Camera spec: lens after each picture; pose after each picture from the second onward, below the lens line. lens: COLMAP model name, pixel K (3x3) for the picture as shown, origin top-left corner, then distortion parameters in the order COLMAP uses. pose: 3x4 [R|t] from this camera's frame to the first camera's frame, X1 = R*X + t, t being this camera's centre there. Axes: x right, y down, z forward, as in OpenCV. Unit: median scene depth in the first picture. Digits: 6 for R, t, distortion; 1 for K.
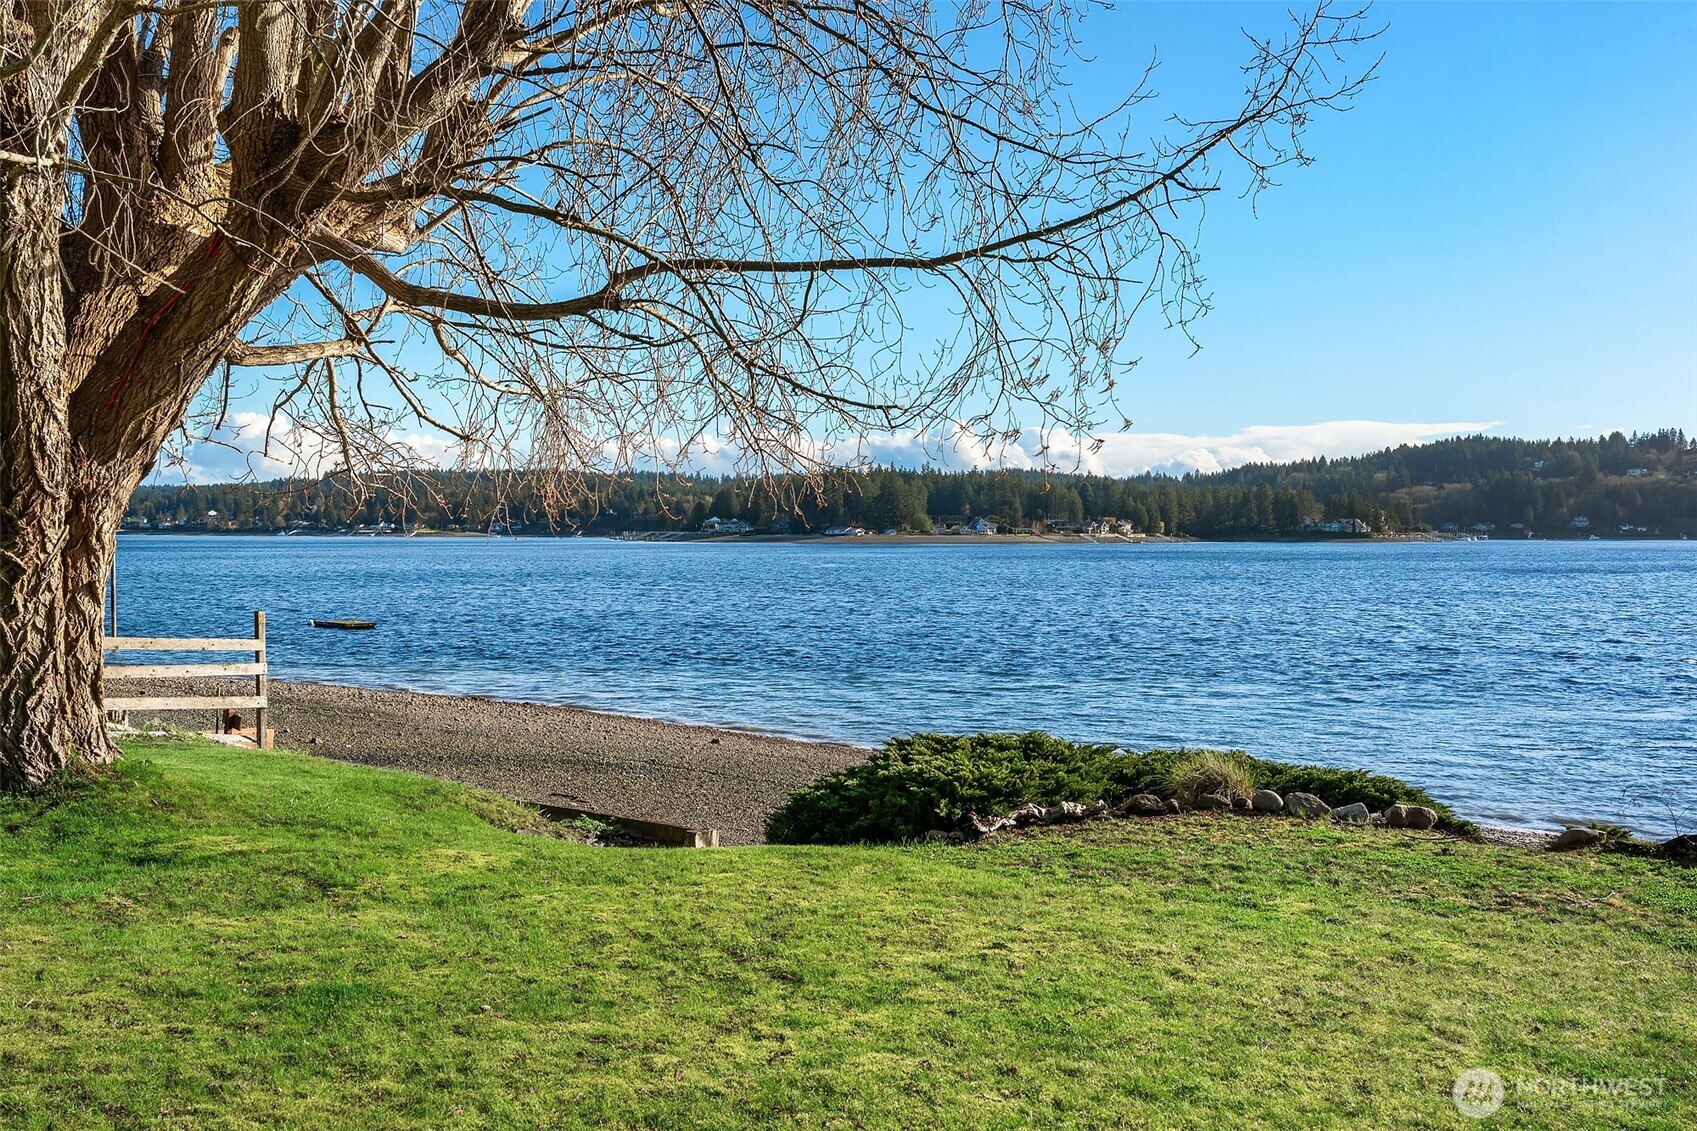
lens RADIAL K [[1534.3, 0, 848.5], [0, 1534.3, 565.5], [0, 0, 1]] dist [-0.016753, 0.000389]
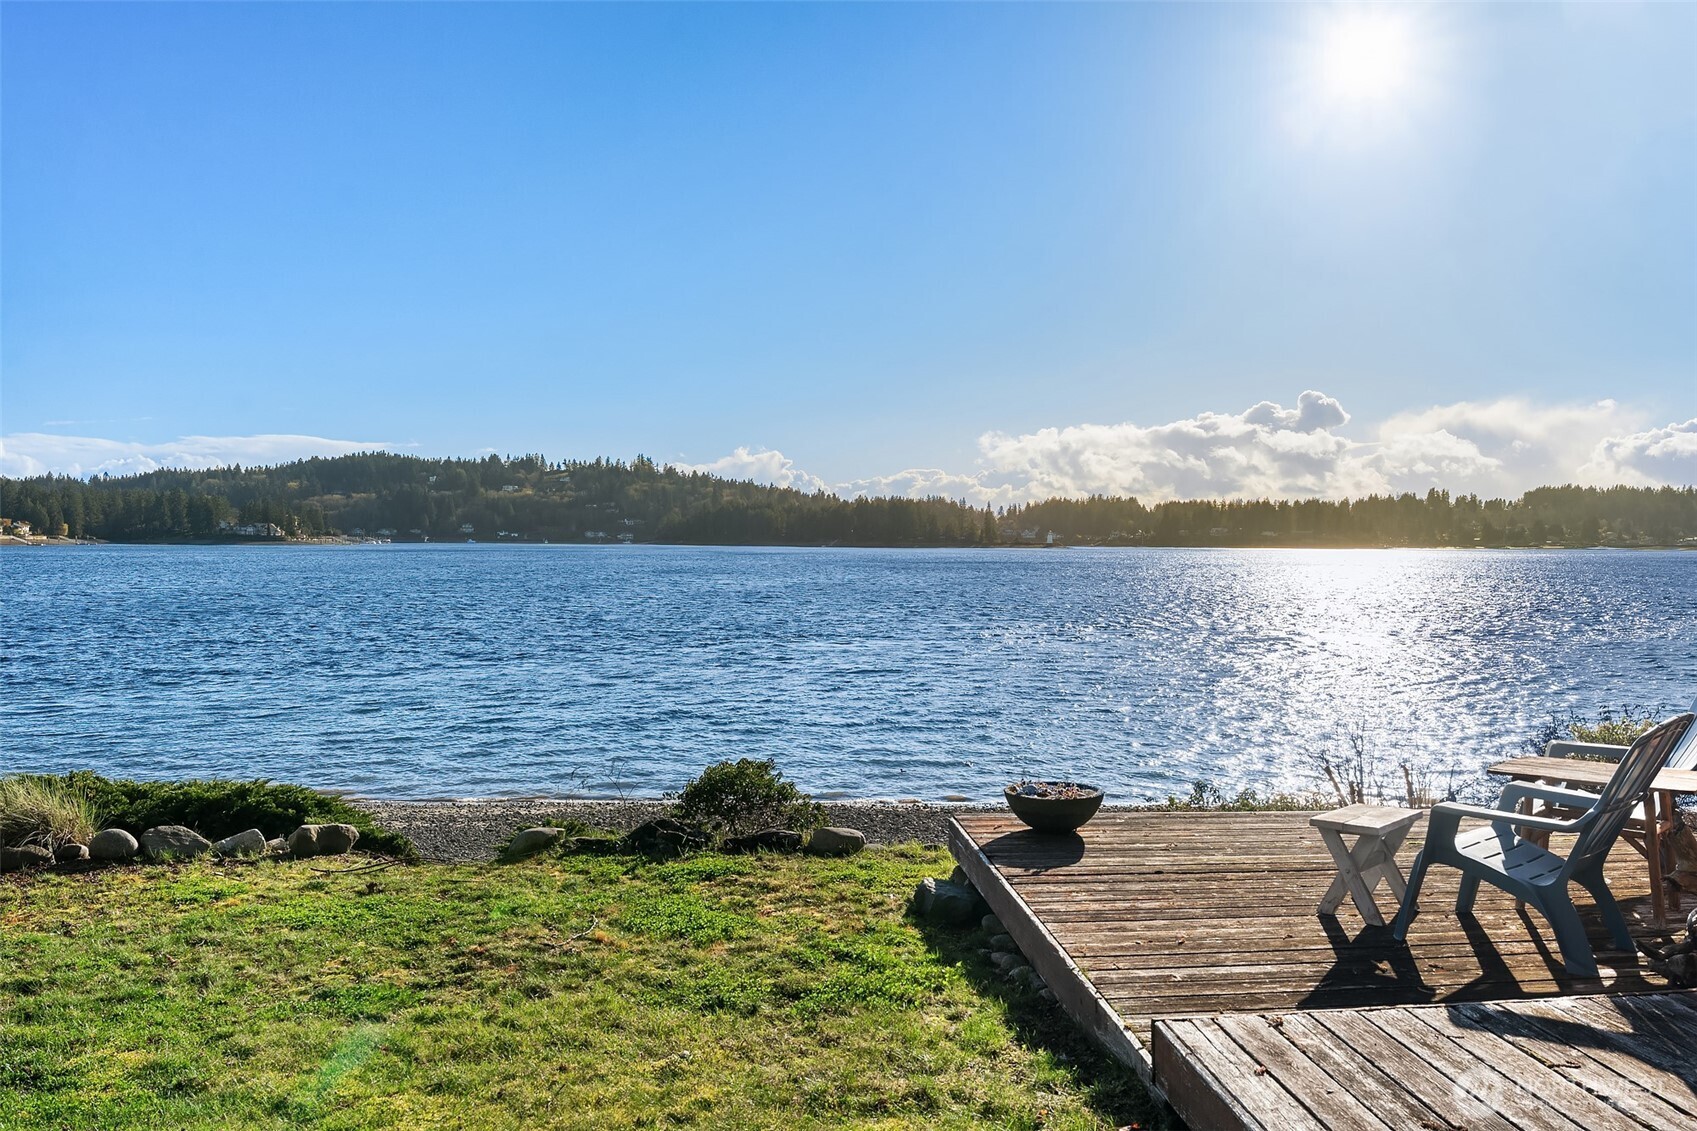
lens RADIAL K [[1320.0, 0, 848.5], [0, 1320.0, 565.5], [0, 0, 1]] dist [0.001608, -0.007509]
pose [[0.744452, -0.008357, 0.667624, 0.134311], [0.010913, 0.999940, 0.000349, 0.033673], [-0.667587, 0.007026, 0.744499, 0.362298]]
